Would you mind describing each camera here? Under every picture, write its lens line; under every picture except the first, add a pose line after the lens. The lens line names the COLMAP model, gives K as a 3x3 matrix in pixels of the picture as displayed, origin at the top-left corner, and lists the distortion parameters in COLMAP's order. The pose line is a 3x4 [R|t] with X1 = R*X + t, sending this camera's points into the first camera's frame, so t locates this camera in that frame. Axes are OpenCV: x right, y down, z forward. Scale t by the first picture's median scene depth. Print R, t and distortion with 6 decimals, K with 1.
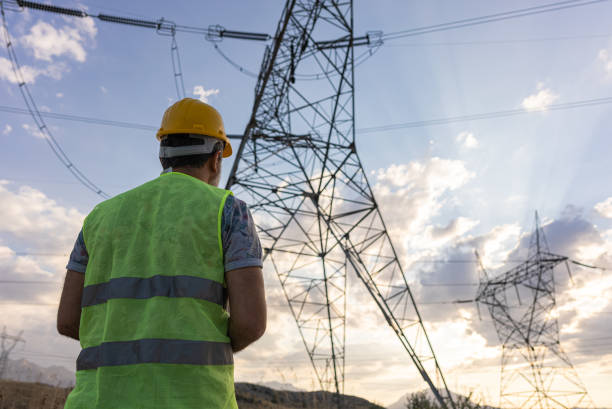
lens RADIAL K [[412.8, 0, 306.0], [0, 412.8, 204.5], [0, 0, 1]] dist [-0.002790, 0.001914]
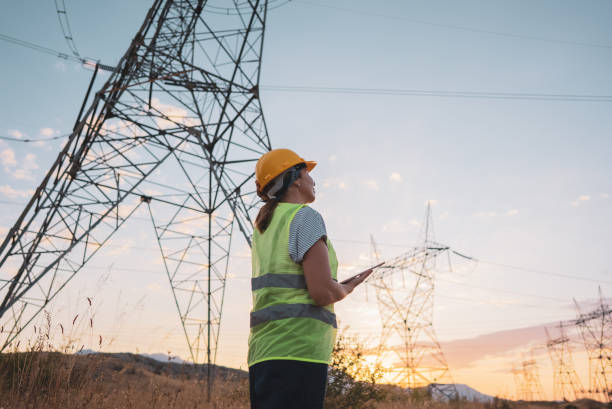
lens RADIAL K [[417.2, 0, 306.0], [0, 417.2, 204.5], [0, 0, 1]] dist [-0.057402, 0.052716]
pose [[0.968637, 0.109529, 0.223039, 0.039858], [-0.121397, 0.991791, 0.040169, 0.047118], [-0.216809, -0.065986, 0.973981, 0.082121]]
